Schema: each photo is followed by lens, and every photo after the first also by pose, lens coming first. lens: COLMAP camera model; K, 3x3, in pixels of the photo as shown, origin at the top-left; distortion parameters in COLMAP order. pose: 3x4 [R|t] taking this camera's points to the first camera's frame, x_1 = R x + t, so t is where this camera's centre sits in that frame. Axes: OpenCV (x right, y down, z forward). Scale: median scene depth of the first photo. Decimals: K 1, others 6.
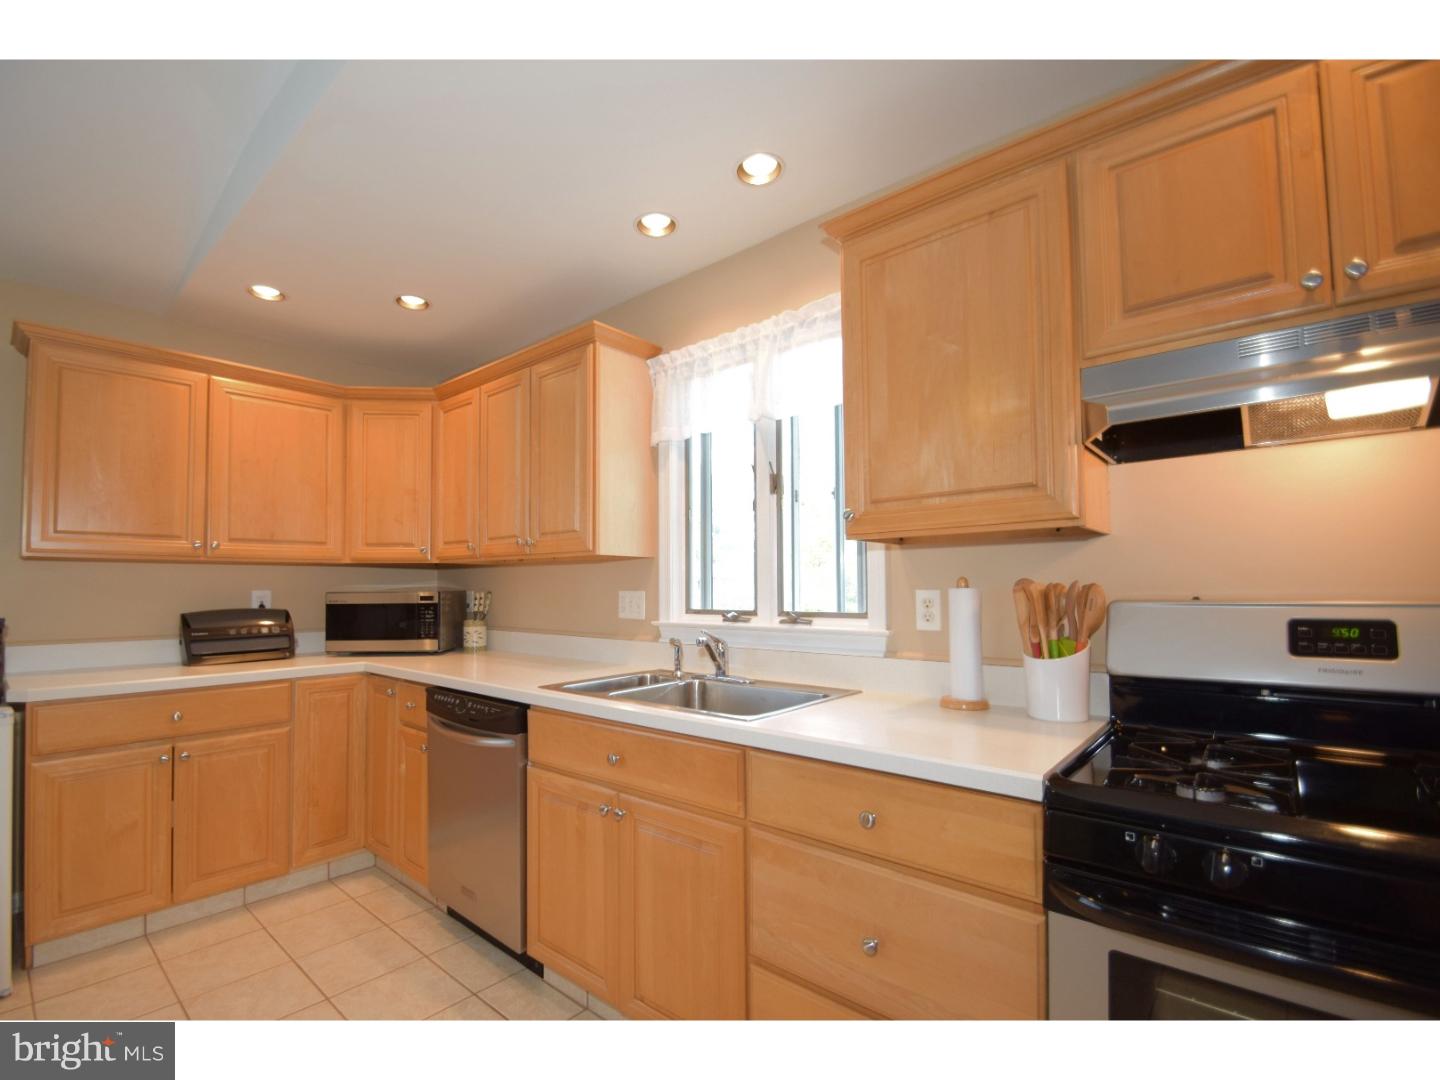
lens RADIAL K [[645.4, 0, 693.1], [0, 645.4, 565.2], [0, 0, 1]] dist [-0.010267, -0.003347]
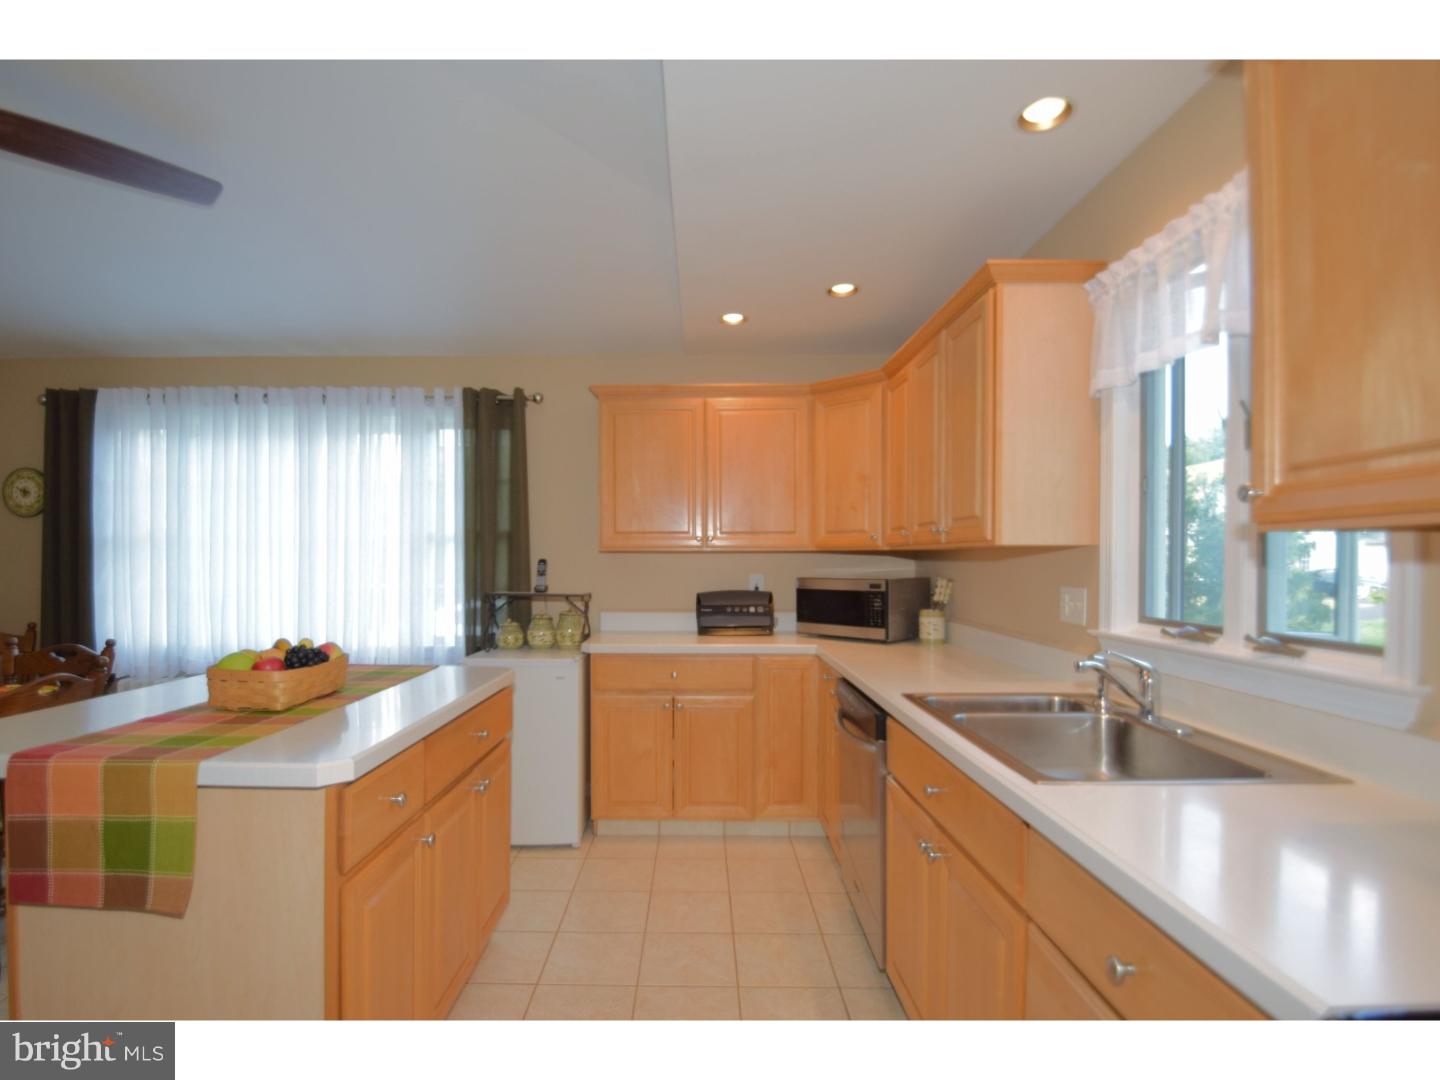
lens RADIAL K [[705.6, 0, 698.9], [0, 705.6, 568.9], [0, 0, 1]] dist [-0.001997, -0.007804]
pose [[0.656031, 0.014828, -0.754589, 0.276358], [0.023272, 0.998934, 0.039862, -0.030097], [0.754375, -0.043711, 0.654986, 0.112317]]
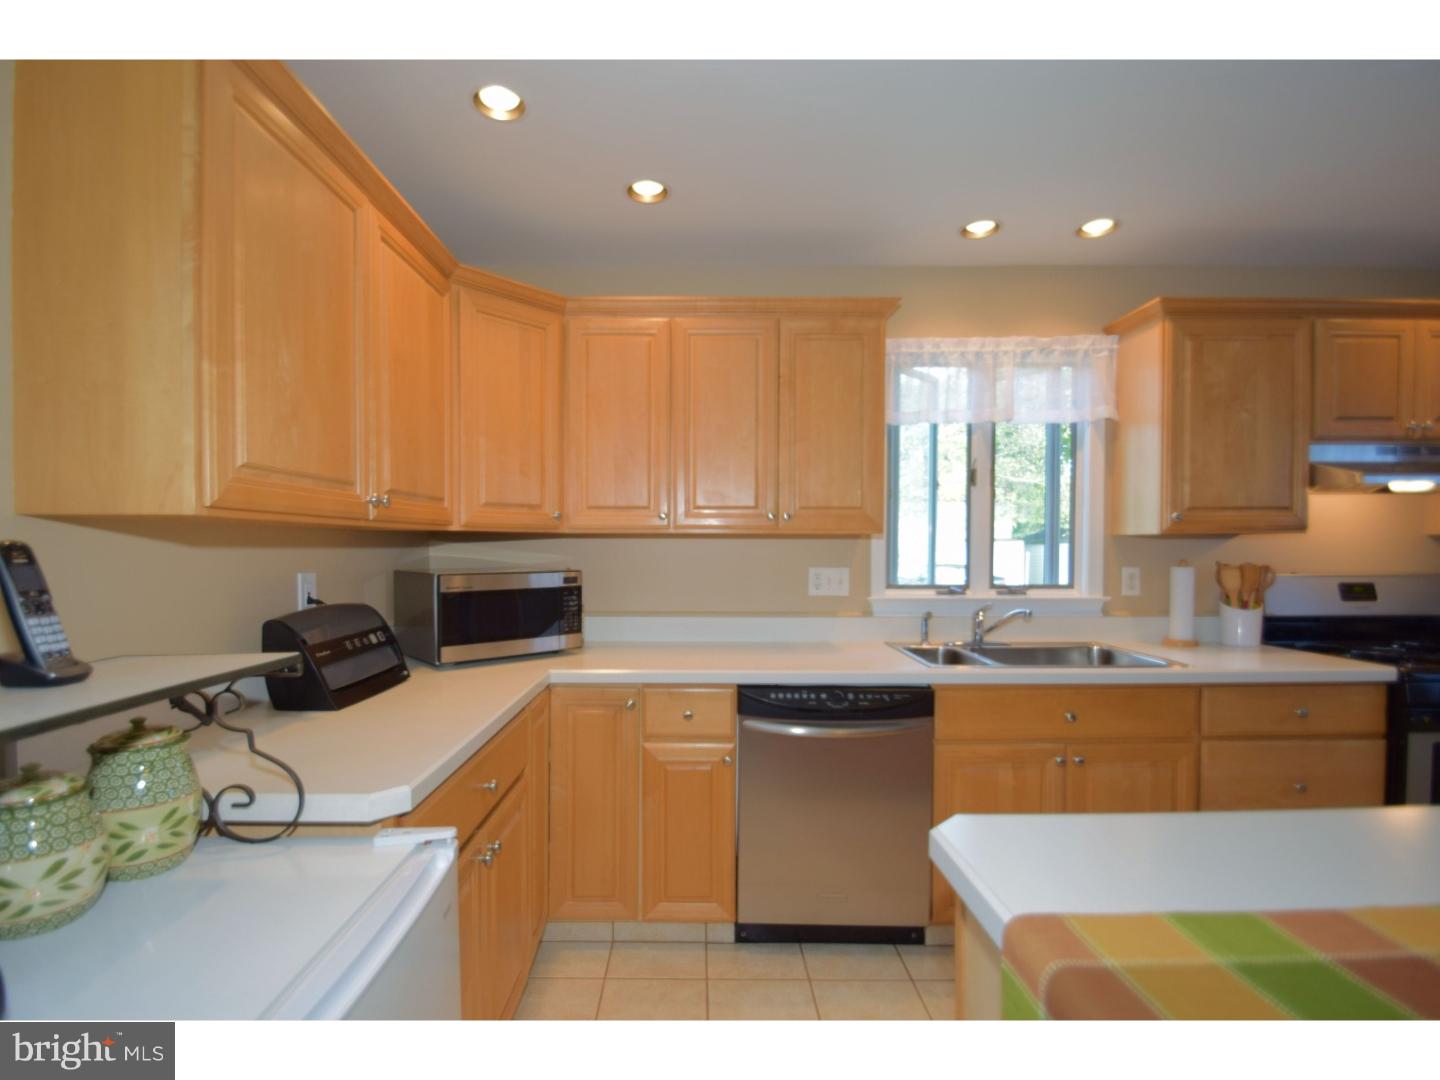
lens RADIAL K [[705.6, 0, 700.5], [0, 705.6, 558.3], [0, 0, 1]] dist [-0.001997, -0.007804]
pose [[0.752167, -0.006664, 0.658939, -1.058766], [-0.027467, 0.998763, 0.041454, -0.015764], [-0.658400, -0.049280, 0.751053, 0.351488]]
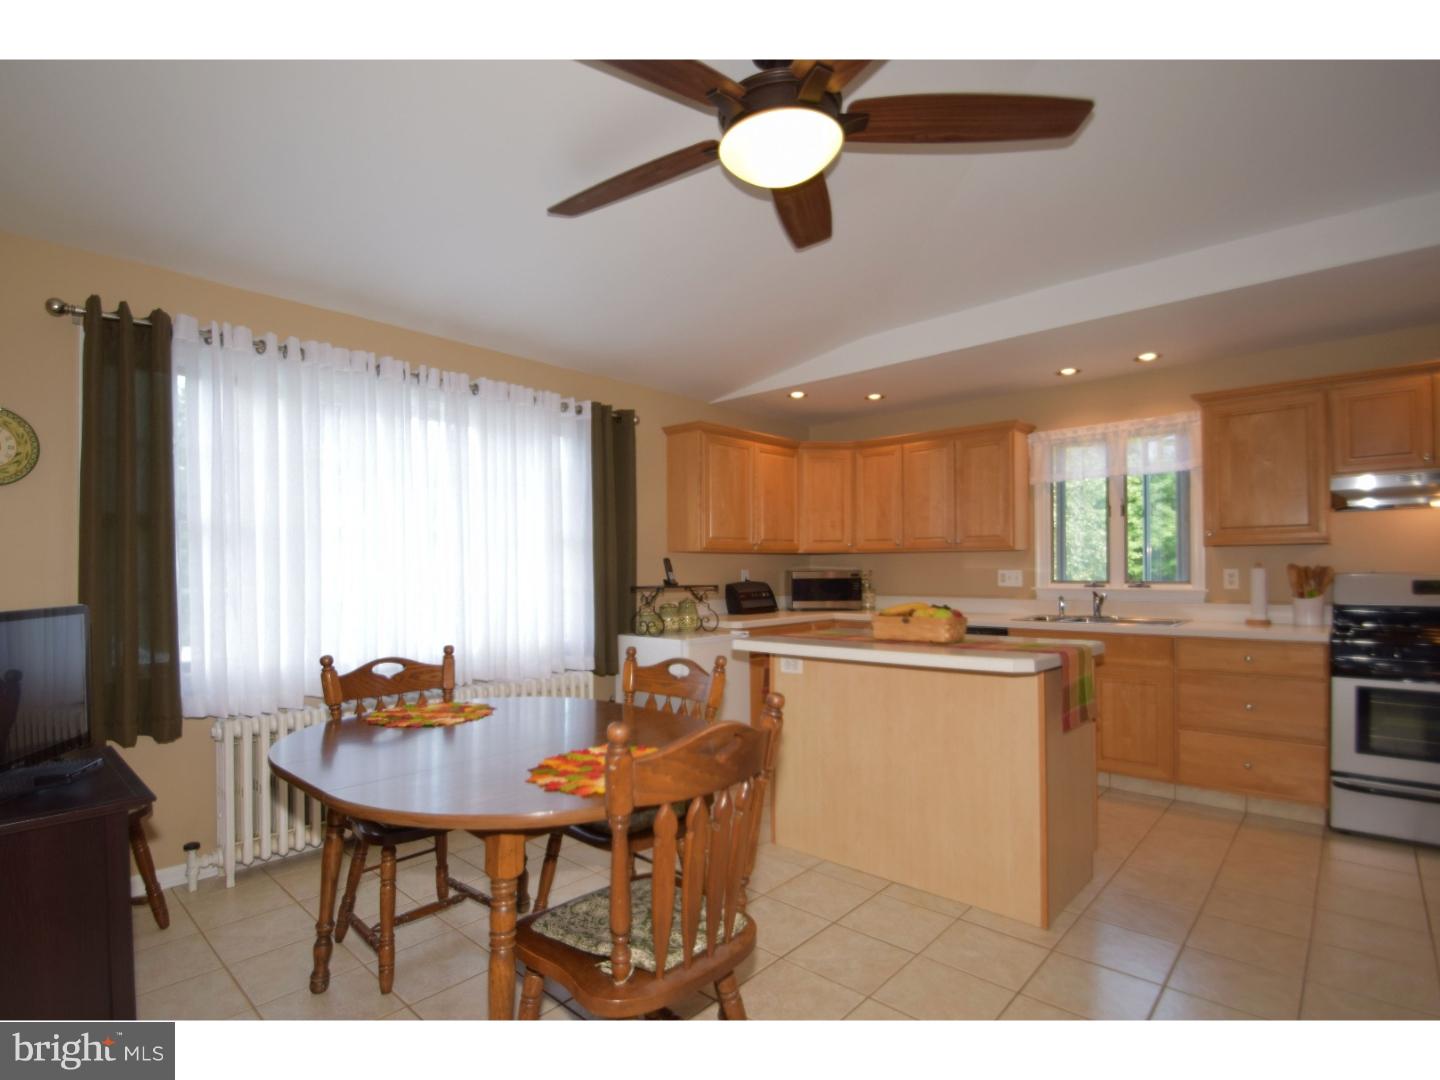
lens RADIAL K [[705.6, 0, 690.0], [0, 705.6, 571.1], [0, 0, 1]] dist [-0.001997, -0.007804]
pose [[0.999008, -0.001501, -0.044516, -0.939123], [0.003228, 0.999244, 0.038744, -0.034623], [0.044425, -0.038849, 0.998257, -0.970605]]
